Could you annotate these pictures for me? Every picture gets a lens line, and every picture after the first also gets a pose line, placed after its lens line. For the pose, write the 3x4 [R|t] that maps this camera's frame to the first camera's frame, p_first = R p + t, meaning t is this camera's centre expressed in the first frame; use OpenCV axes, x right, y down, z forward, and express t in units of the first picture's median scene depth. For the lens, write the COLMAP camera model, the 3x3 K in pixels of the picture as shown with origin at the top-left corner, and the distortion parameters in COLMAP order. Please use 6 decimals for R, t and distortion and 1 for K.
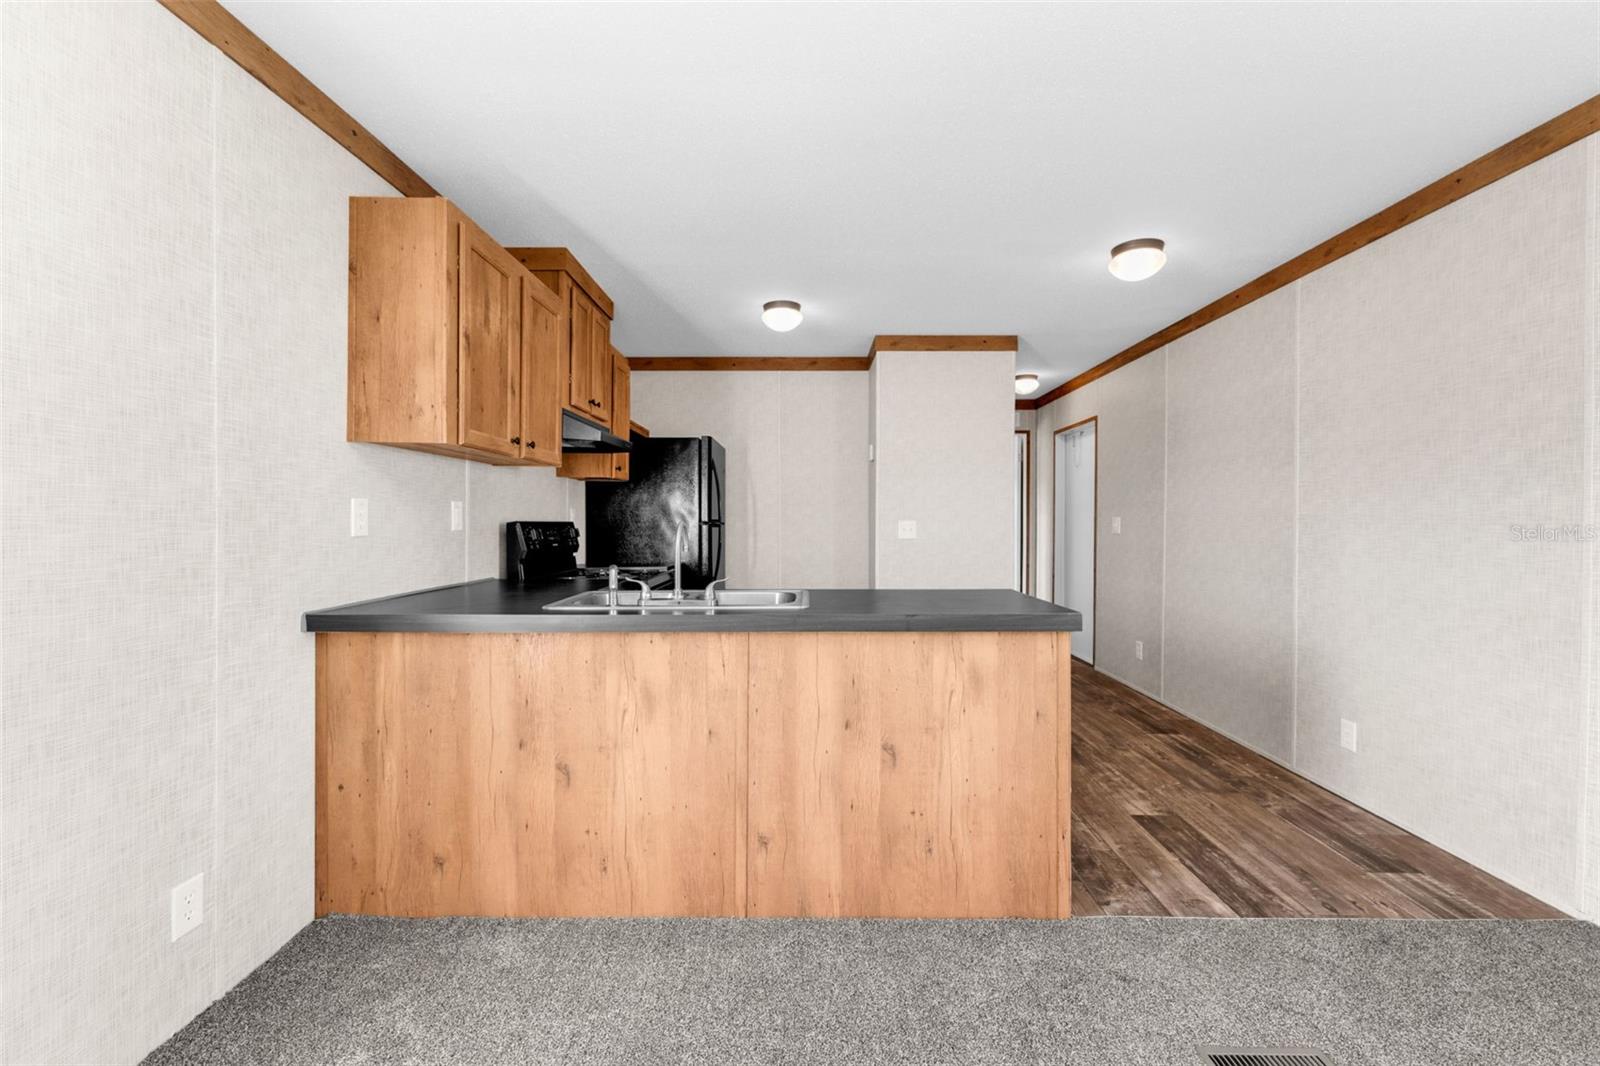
lens RADIAL K [[682.4, 0, 803.8], [0, 682.4, 523.2], [0, 0, 1]] dist [0.015472, -0.005534]
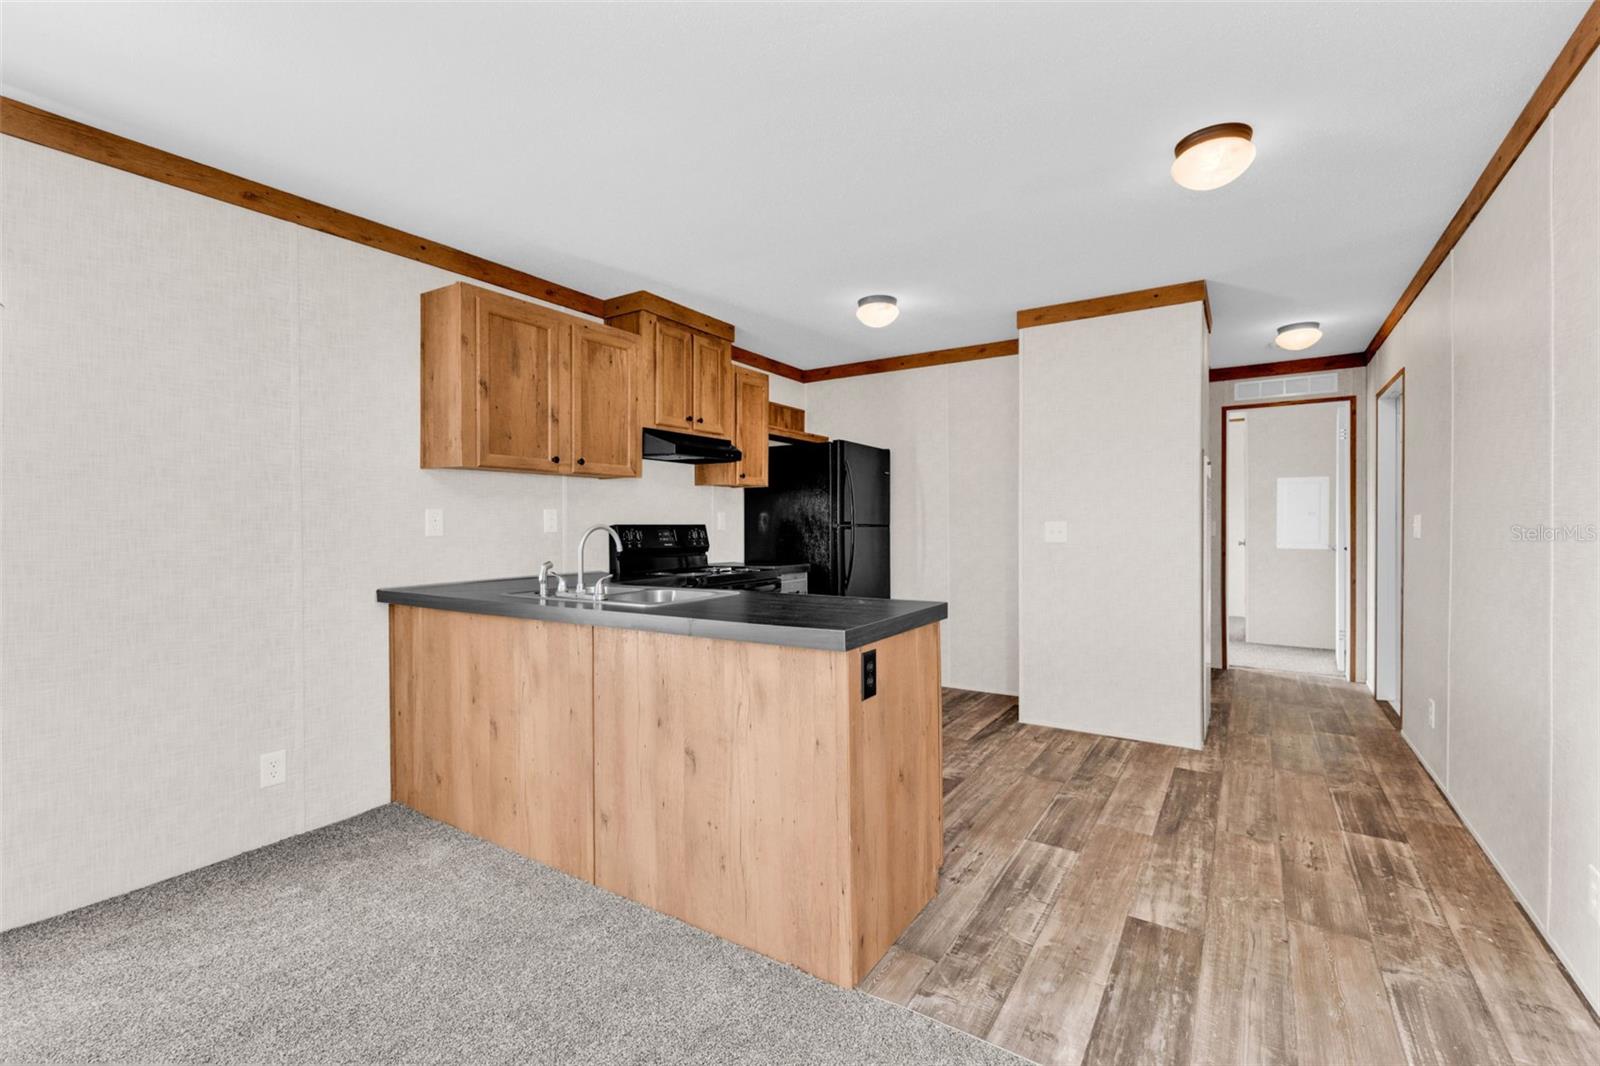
lens RADIAL K [[682.4, 0, 803.8], [0, 682.4, 523.2], [0, 0, 1]] dist [0.015472, -0.005534]
pose [[0.846432, -0.004269, -0.532480, 0.620475], [0.003258, 0.999991, -0.002839, -0.000660], [0.532487, 0.000668, 0.846438, 0.194048]]
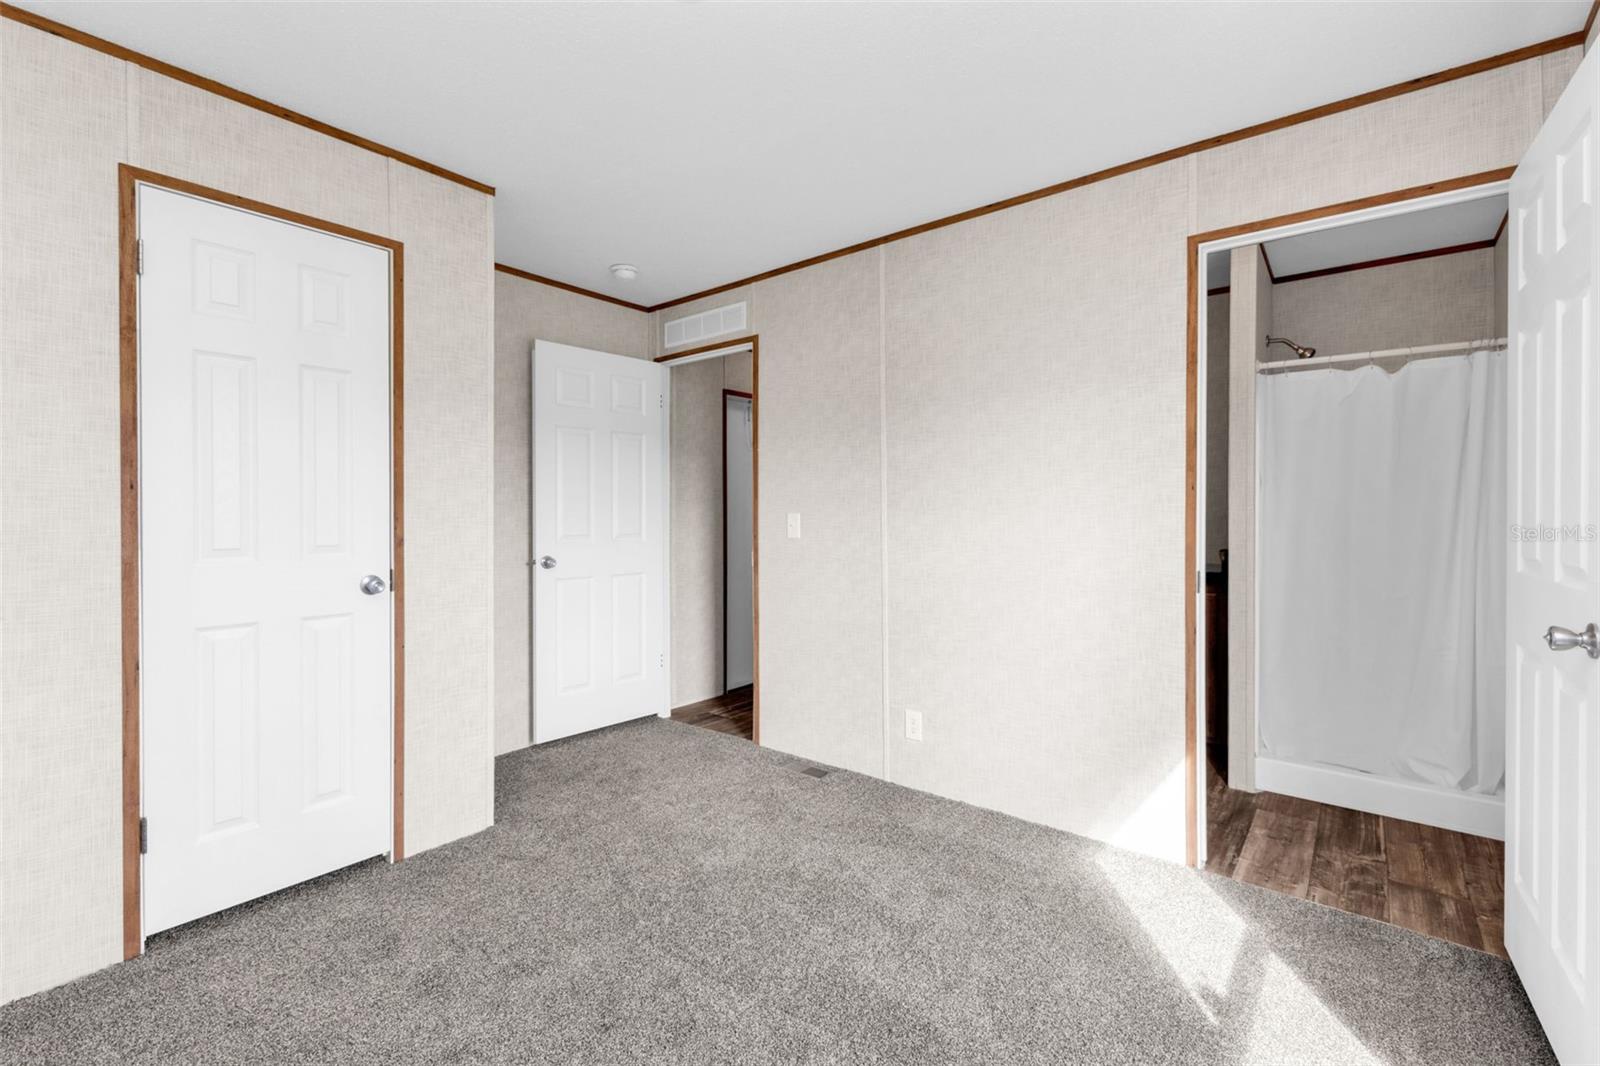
lens RADIAL K [[682.4, 0, 803.8], [0, 682.4, 523.2], [0, 0, 1]] dist [0.015472, -0.005534]
pose [[-0.783844, -0.010506, 0.620869, 0.786359], [-0.003221, 0.999912, 0.012853, -0.006482], [-0.620950, 0.008074, -0.783809, 2.321588]]
